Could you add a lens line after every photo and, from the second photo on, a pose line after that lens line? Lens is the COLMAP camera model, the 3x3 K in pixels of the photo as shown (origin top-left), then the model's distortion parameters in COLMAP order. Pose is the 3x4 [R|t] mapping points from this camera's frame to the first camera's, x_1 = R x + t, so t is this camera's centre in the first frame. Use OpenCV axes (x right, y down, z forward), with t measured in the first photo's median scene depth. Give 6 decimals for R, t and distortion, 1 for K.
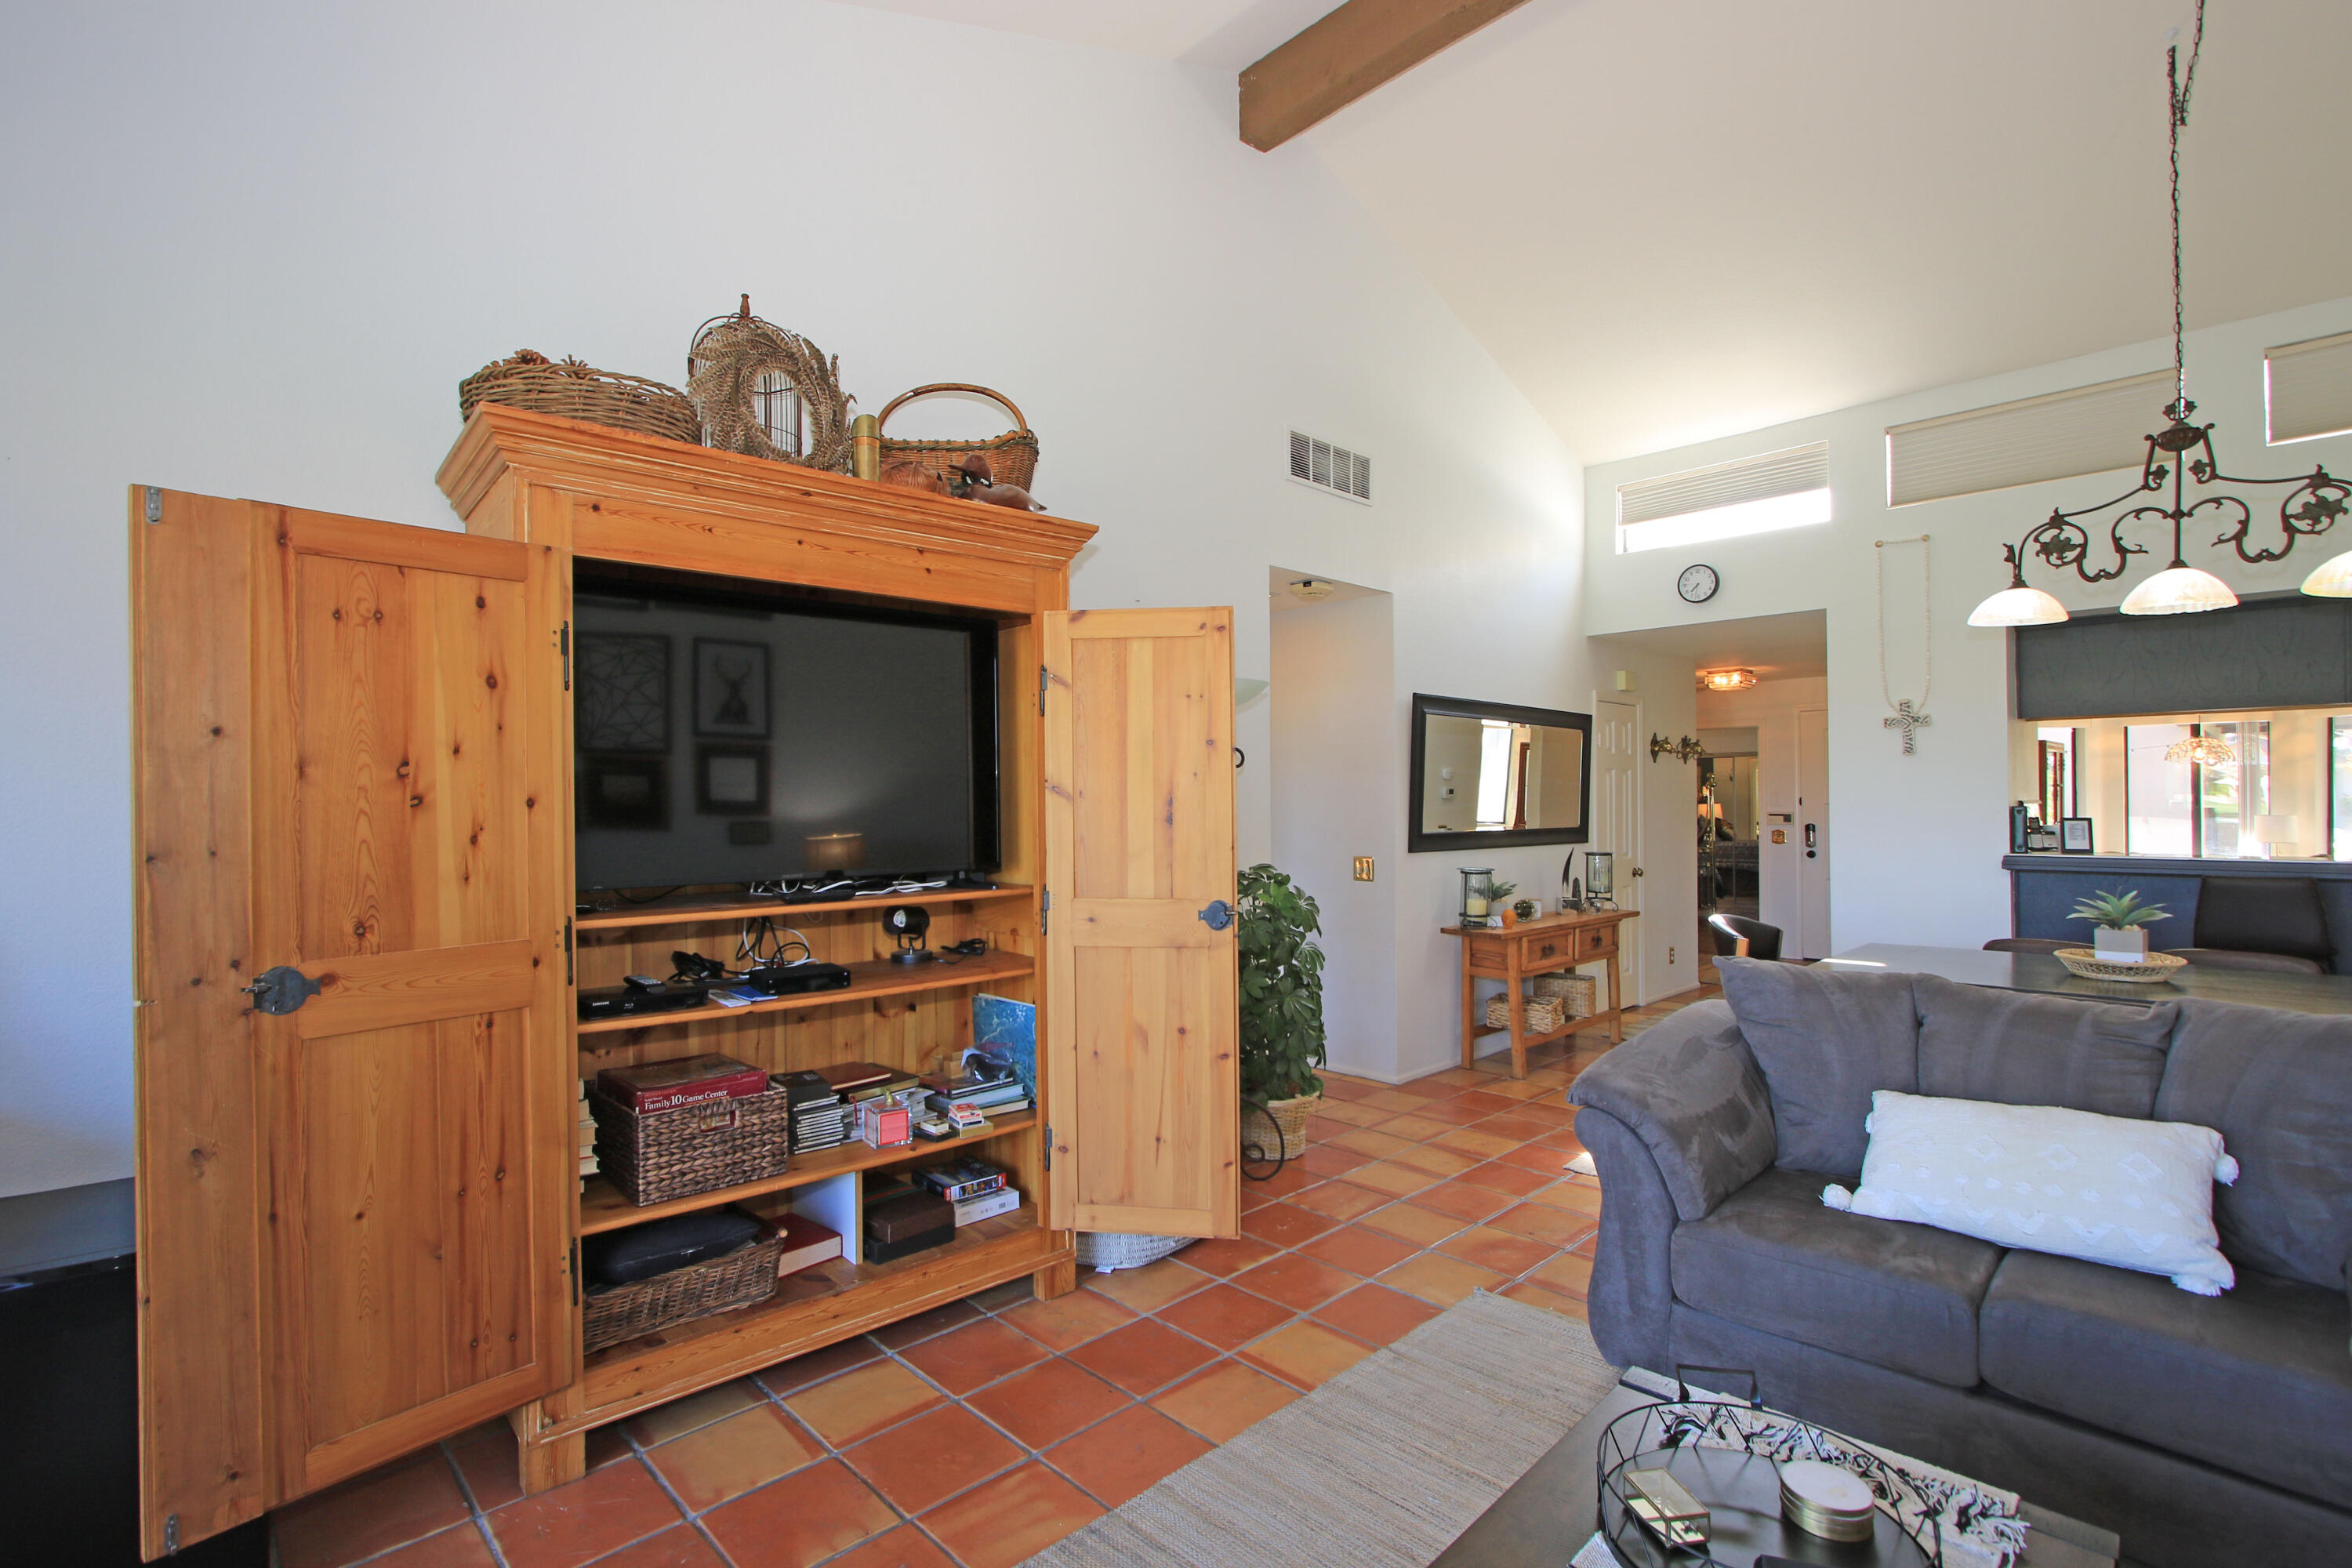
lens RADIAL K [[1087.8, 0, 1169.0], [0, 1087.8, 800.2], [0, 0, 1]] dist [-0.011565, 0.000256]
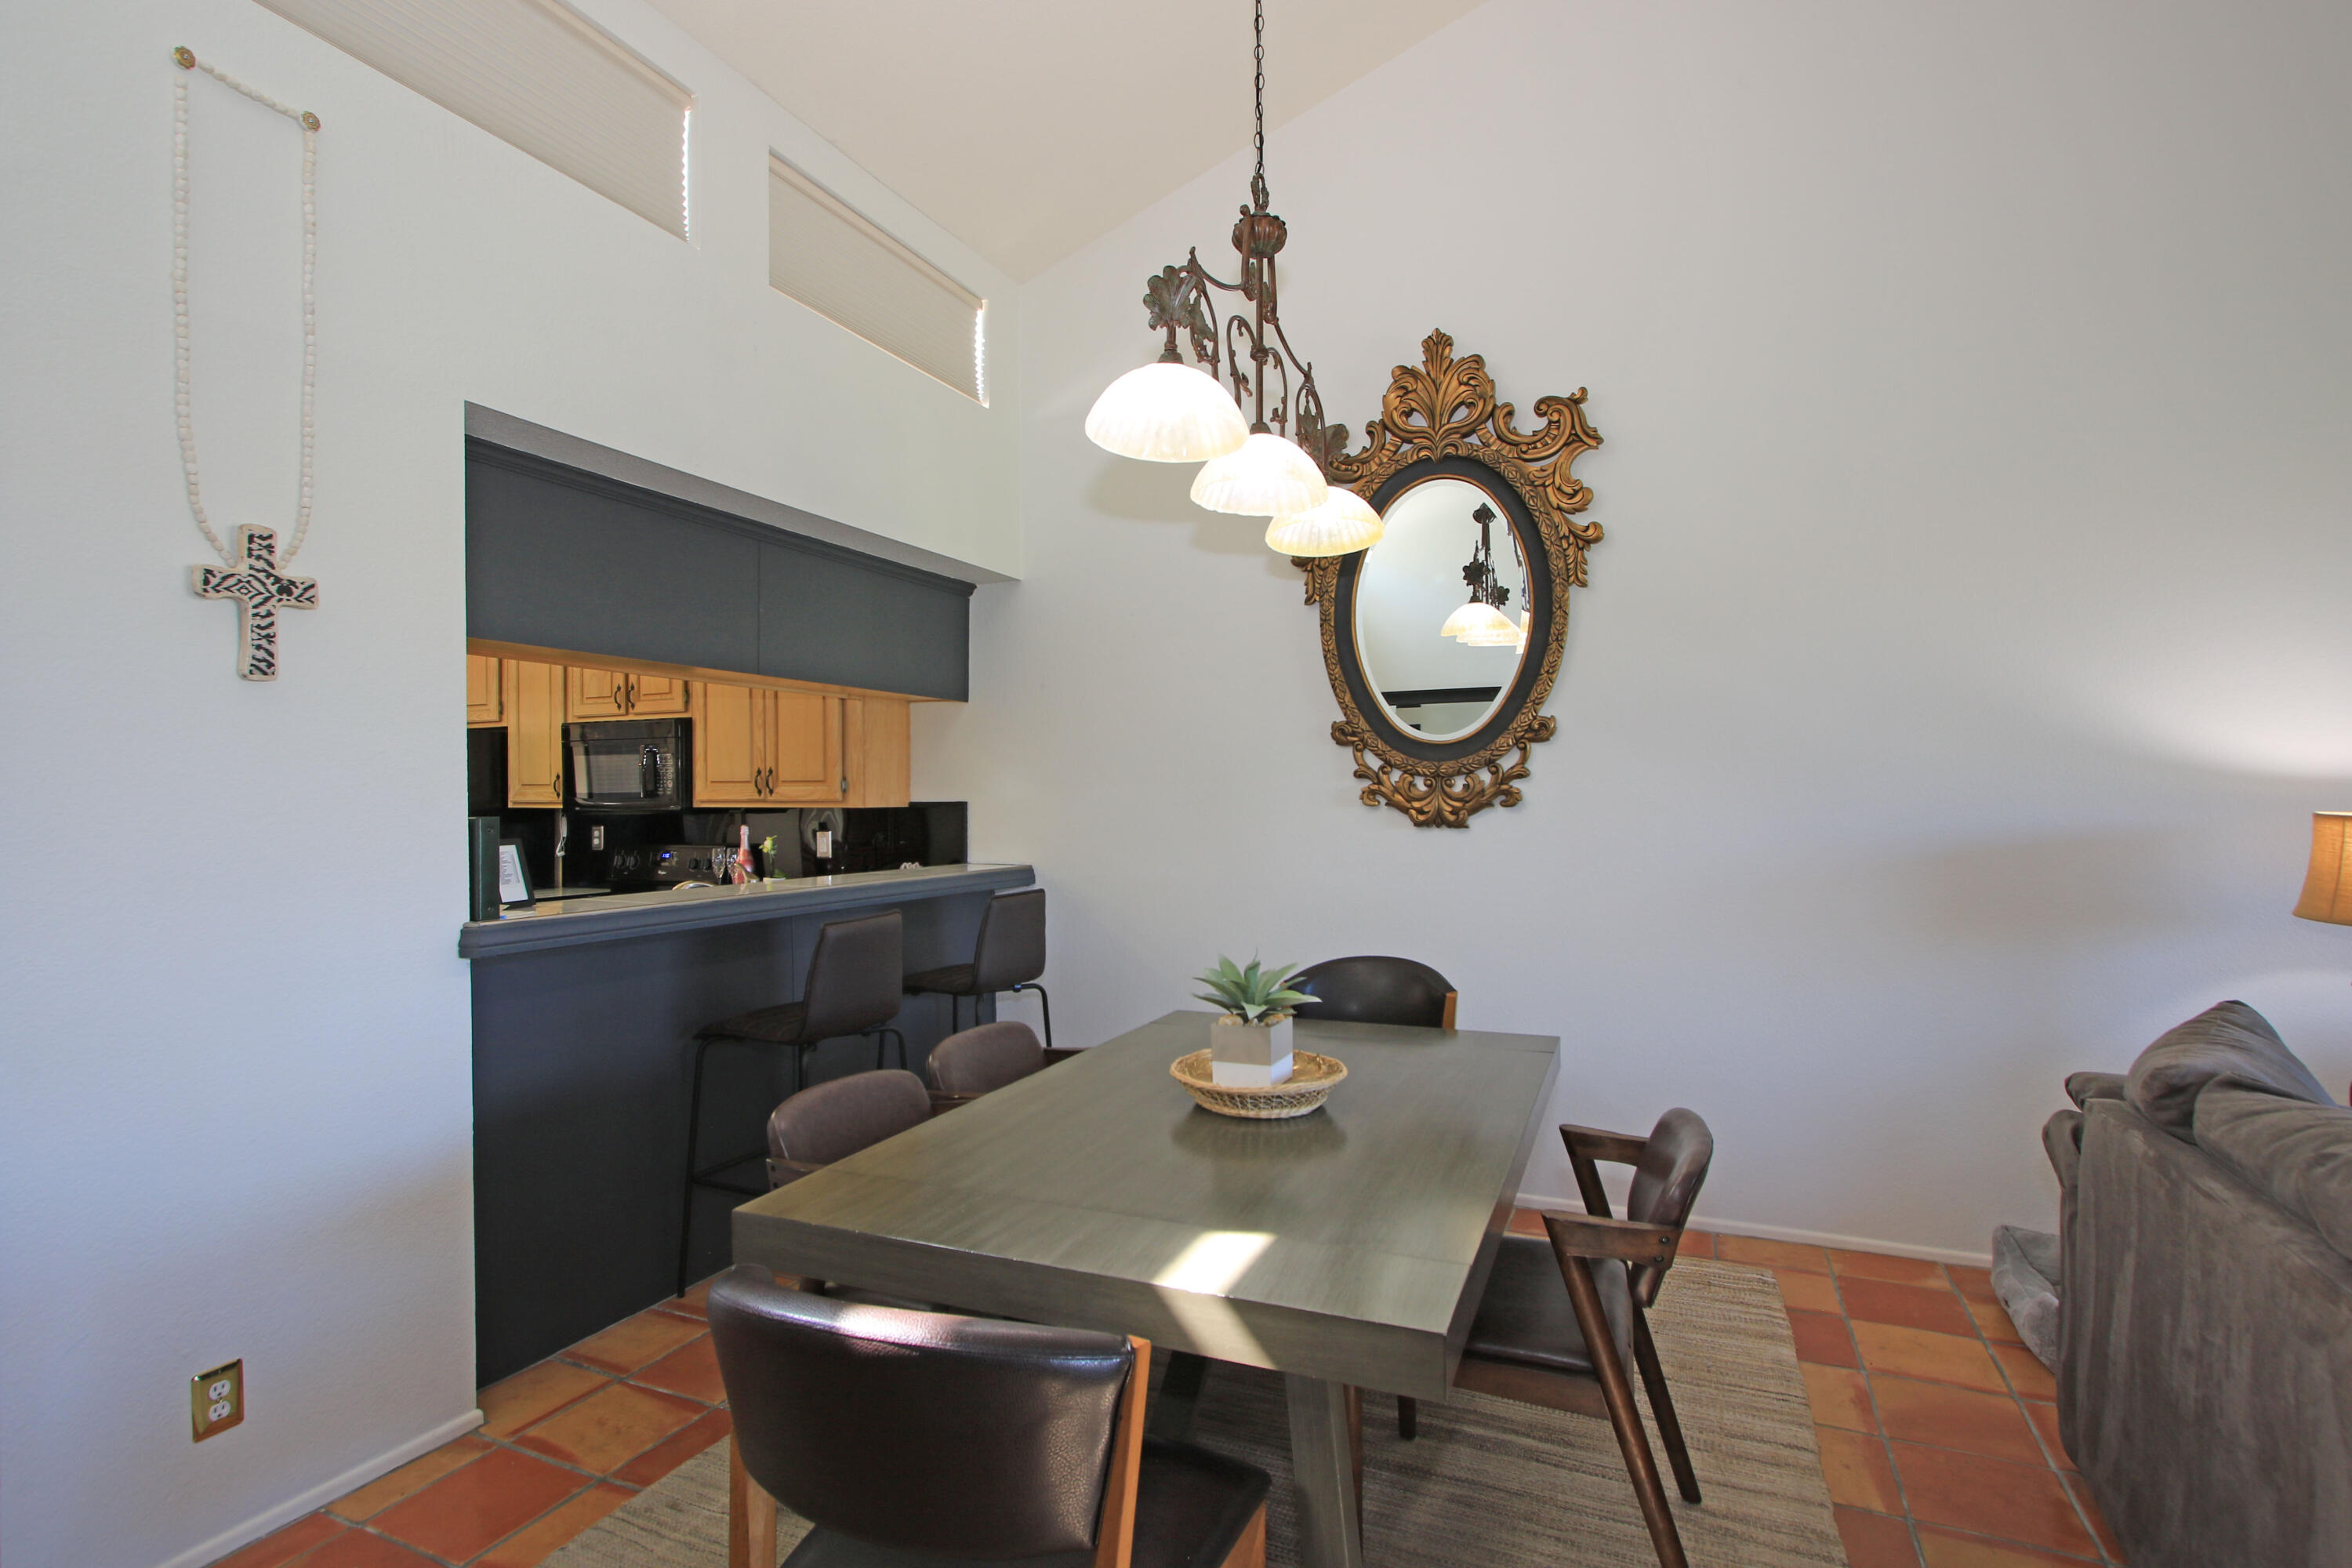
lens RADIAL K [[1135.1, 0, 1169.4], [0, 1135.1, 798.6], [0, 0, 1]] dist [-0.011133, -0.000292]
pose [[-0.370494, 0.007860, 0.928801, 0.217904], [0.004854, 0.999967, -0.006526, 0.002157], [-0.928822, 0.002091, -0.370520, 0.856793]]
